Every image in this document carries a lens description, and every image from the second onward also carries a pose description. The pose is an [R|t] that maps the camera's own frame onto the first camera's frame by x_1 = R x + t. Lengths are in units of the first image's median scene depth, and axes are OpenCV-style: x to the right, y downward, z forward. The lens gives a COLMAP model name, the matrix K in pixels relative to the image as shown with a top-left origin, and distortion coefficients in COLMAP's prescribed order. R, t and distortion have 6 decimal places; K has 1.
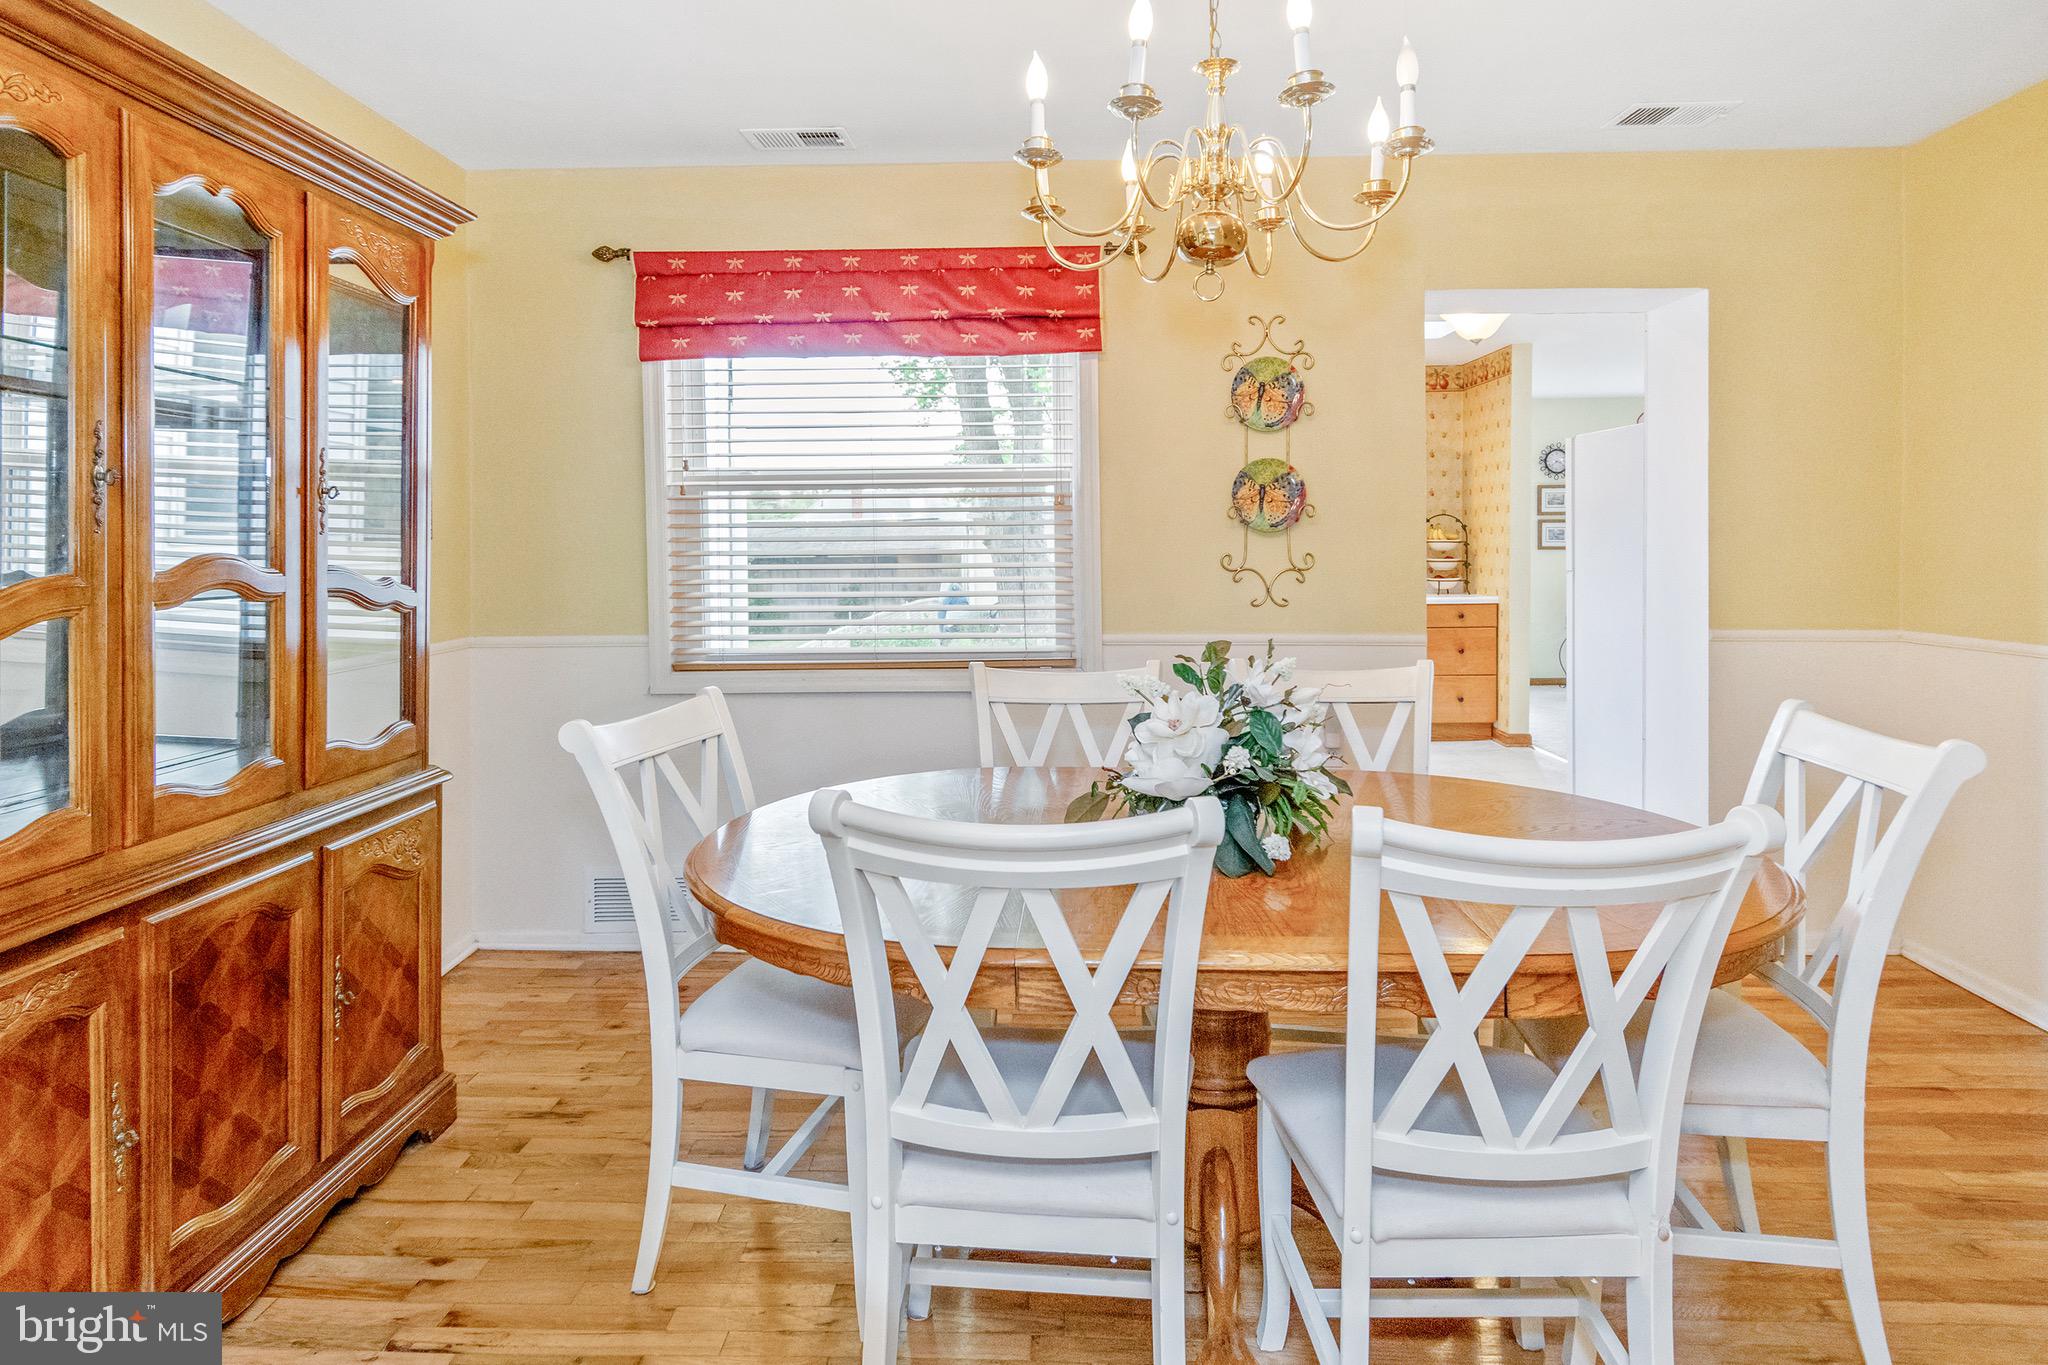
lens RADIAL K [[1144.6, 0, 1037.3], [0, 1144.6, 567.0], [0, 0, 1]] dist [0.010243, -0.007206]
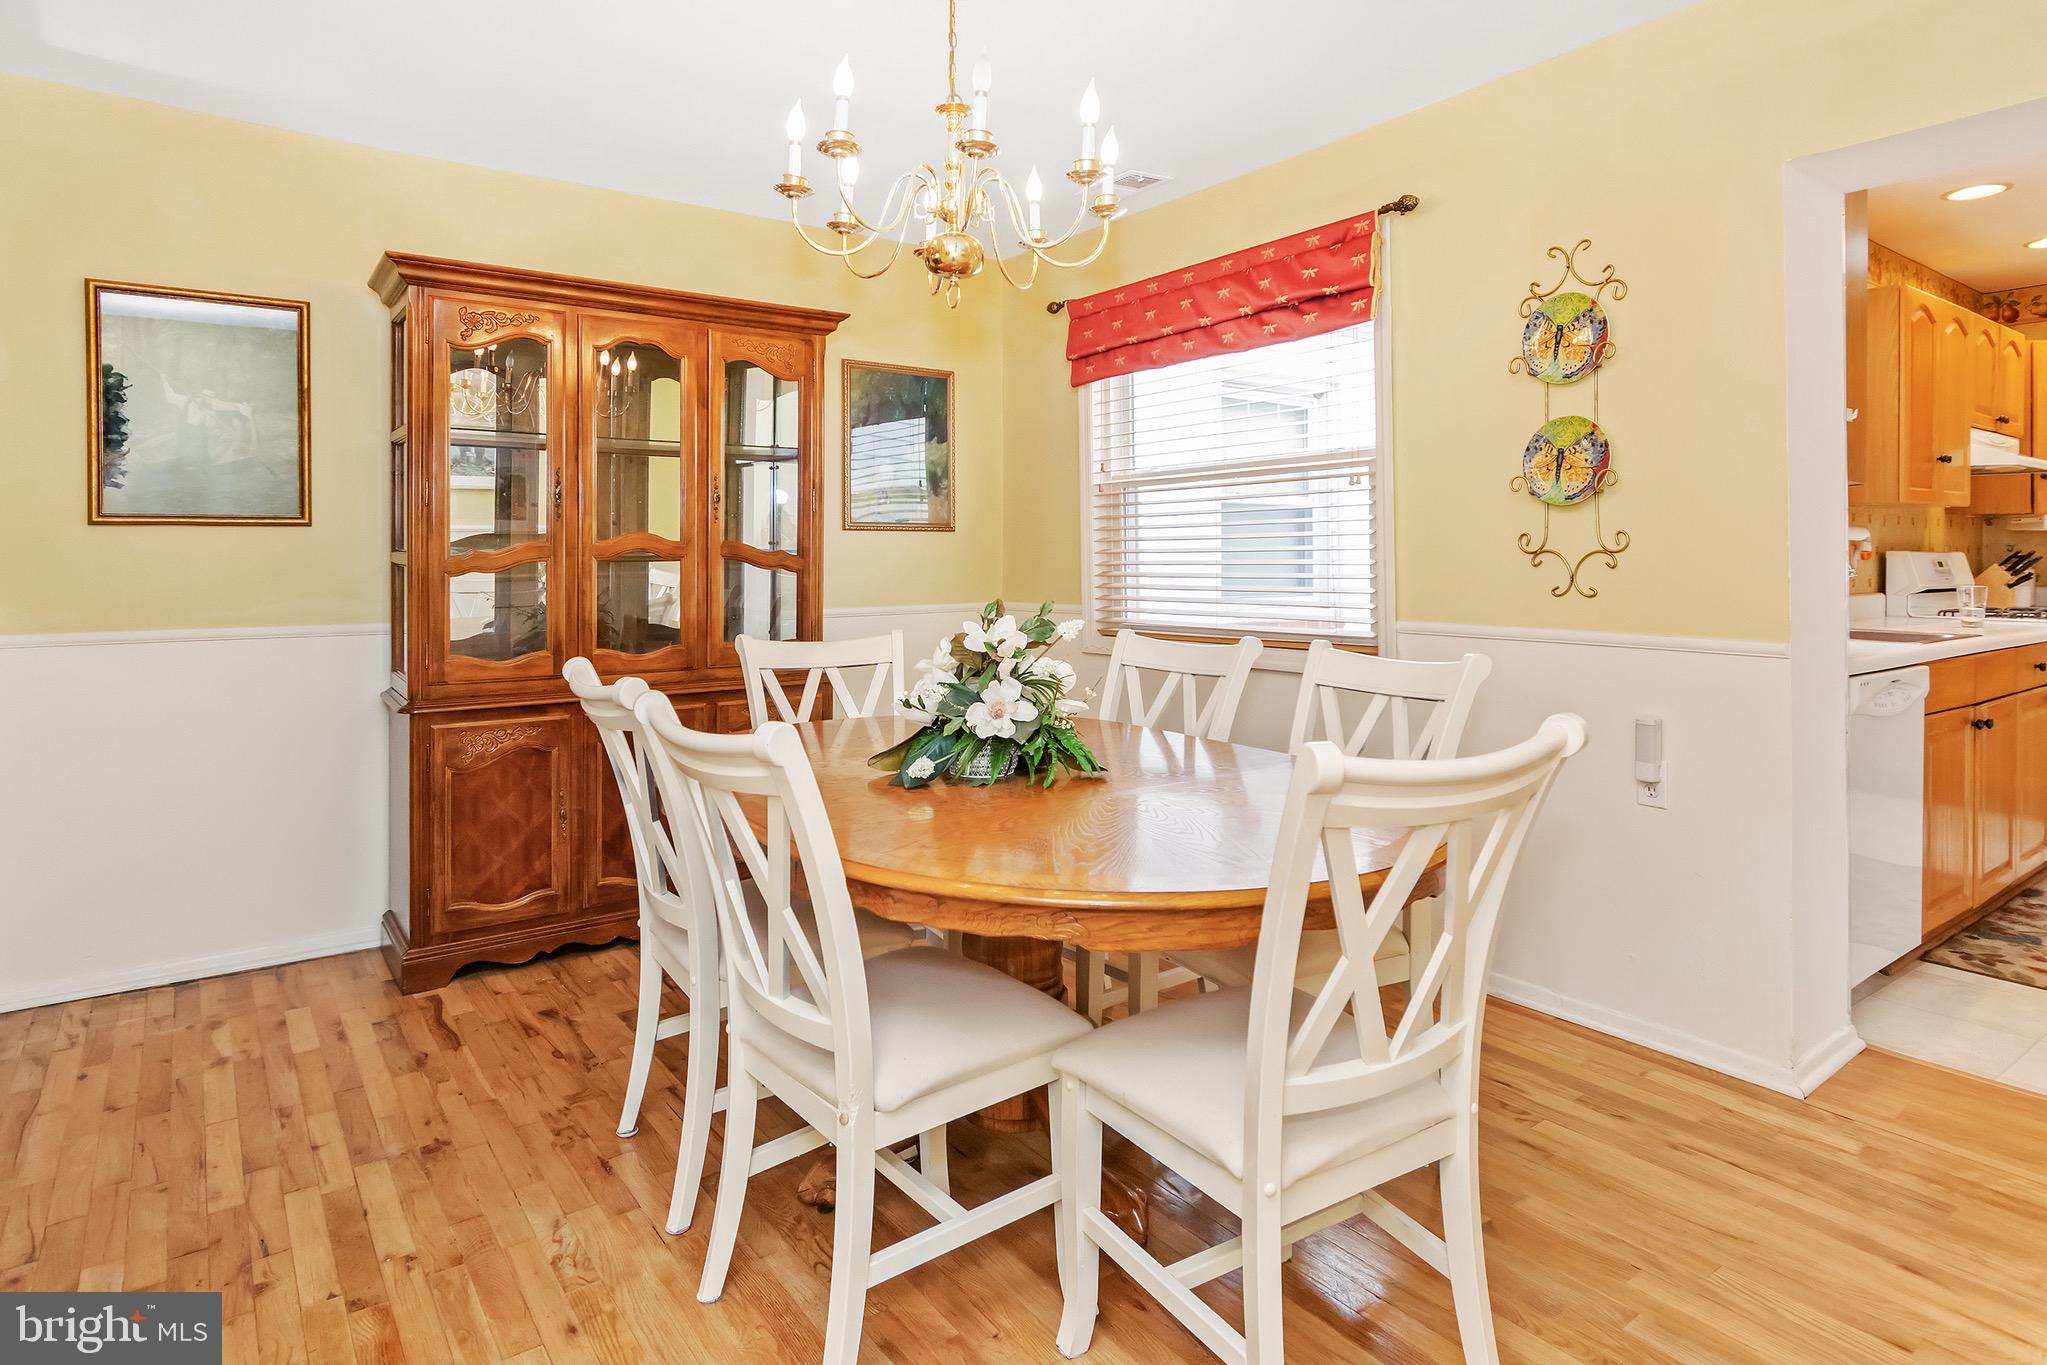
lens RADIAL K [[1144.0, 0, 1005.9], [0, 1144.0, 560.5], [0, 0, 1]] dist [0.010243, -0.007206]
pose [[0.604303, 0.004790, -0.796740, 0.624423], [-0.014349, 0.999885, -0.004872, 0.018963], [0.796626, 0.014376, 0.604302, 0.184355]]
